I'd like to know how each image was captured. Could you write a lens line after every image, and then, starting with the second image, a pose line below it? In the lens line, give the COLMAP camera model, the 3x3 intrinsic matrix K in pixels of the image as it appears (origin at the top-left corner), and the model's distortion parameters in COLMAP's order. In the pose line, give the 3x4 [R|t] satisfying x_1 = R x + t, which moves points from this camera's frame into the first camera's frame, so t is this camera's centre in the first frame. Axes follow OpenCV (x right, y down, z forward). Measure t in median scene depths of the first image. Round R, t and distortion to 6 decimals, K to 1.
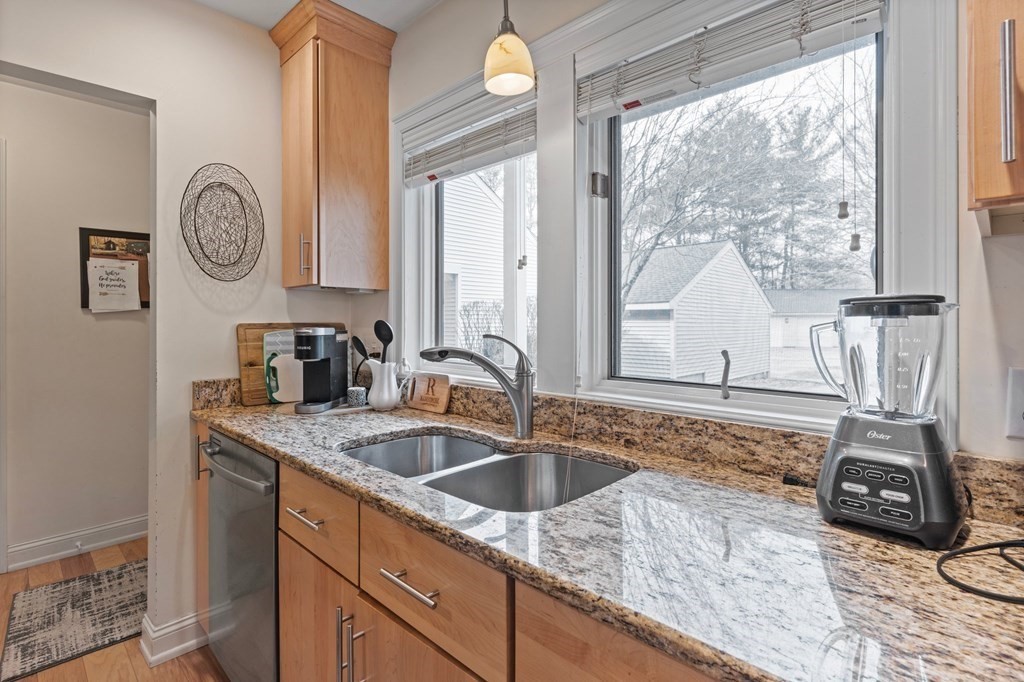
lens RADIAL K [[496.3, 0, 513.4], [0, 496.3, 321.4], [0, 0, 1]] dist [0.003356, -0.000429]
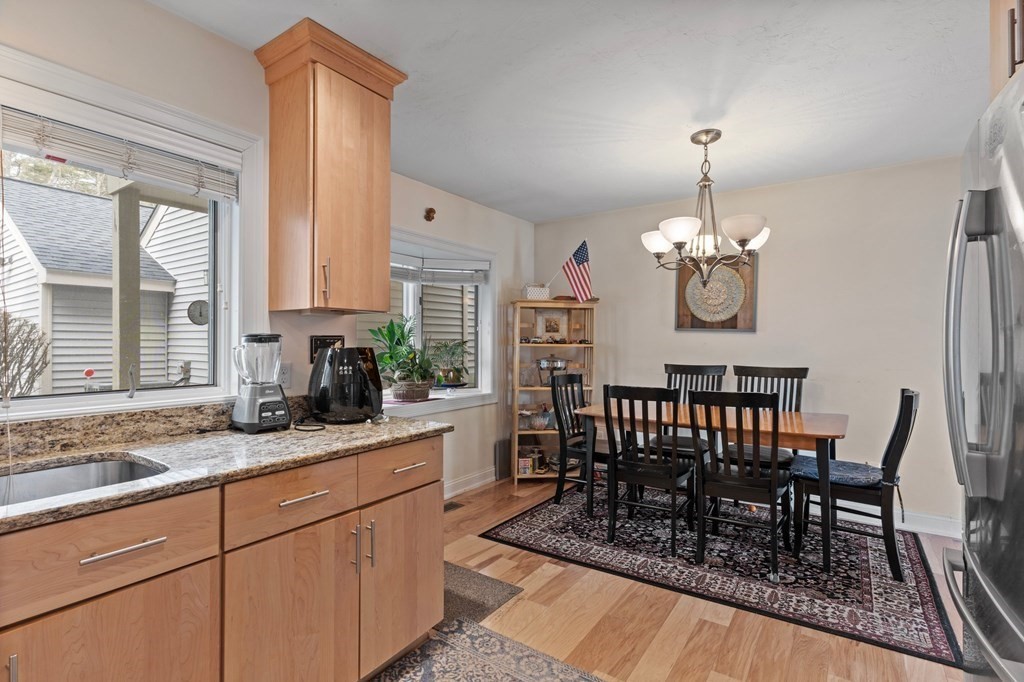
lens RADIAL K [[496.3, 0, 508.5], [0, 496.3, 339.6], [0, 0, 1]] dist [0.003356, -0.000429]
pose [[-0.169770, 0.005811, 0.985467, -1.265136], [-0.003883, 0.999971, -0.006565, -0.008798], [-0.985476, -0.004941, -0.169742, 0.178430]]
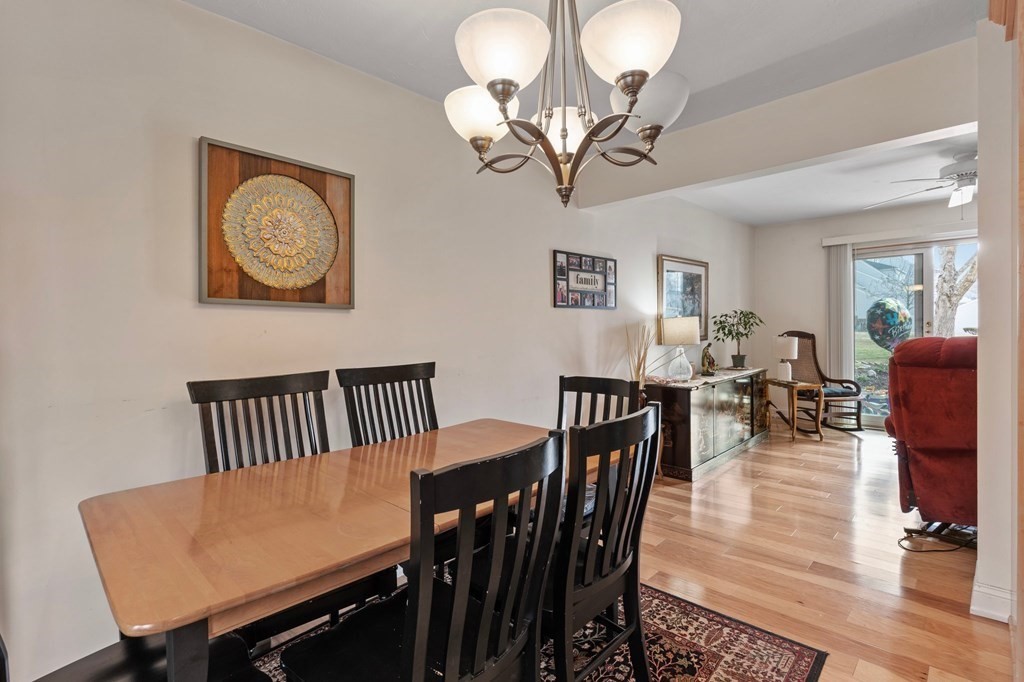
lens RADIAL K [[496.3, 0, 516.4], [0, 496.3, 333.8], [0, 0, 1]] dist [0.003356, -0.000429]
pose [[-0.999608, 0.021745, -0.017623, 1.154703], [0.021532, 0.999694, 0.012188, -0.002160], [0.017882, 0.011804, -0.999770, -0.032908]]
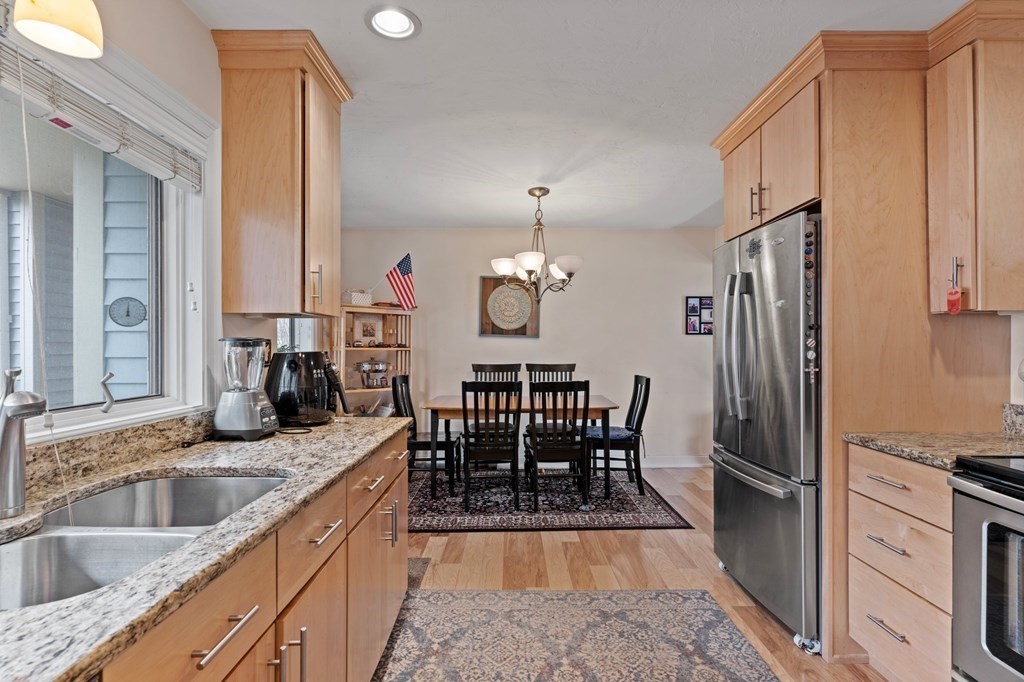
lens RADIAL K [[496.3, 0, 520.7], [0, 496.3, 345.3], [0, 0, 1]] dist [0.003356, -0.000429]
pose [[-0.712321, 0.002728, 0.701849, -1.230397], [-0.000331, 0.999991, -0.004222, -0.004503], [-0.701854, -0.003240, -0.712313, 1.238158]]
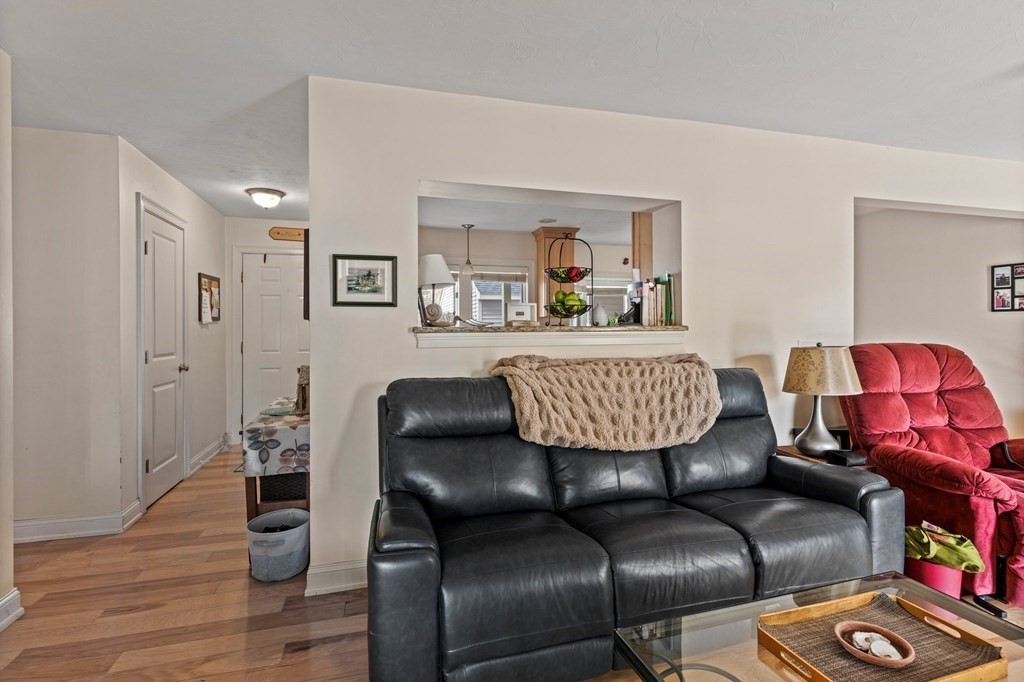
lens RADIAL K [[496.3, 0, 508.5], [0, 496.3, 333.6], [0, 0, 1]] dist [0.003356, -0.000429]
pose [[0.495249, -0.007650, 0.868717, -4.227168], [0.002576, 0.999970, 0.007337, 0.007513], [-0.868747, -0.001396, 0.495254, -1.717569]]
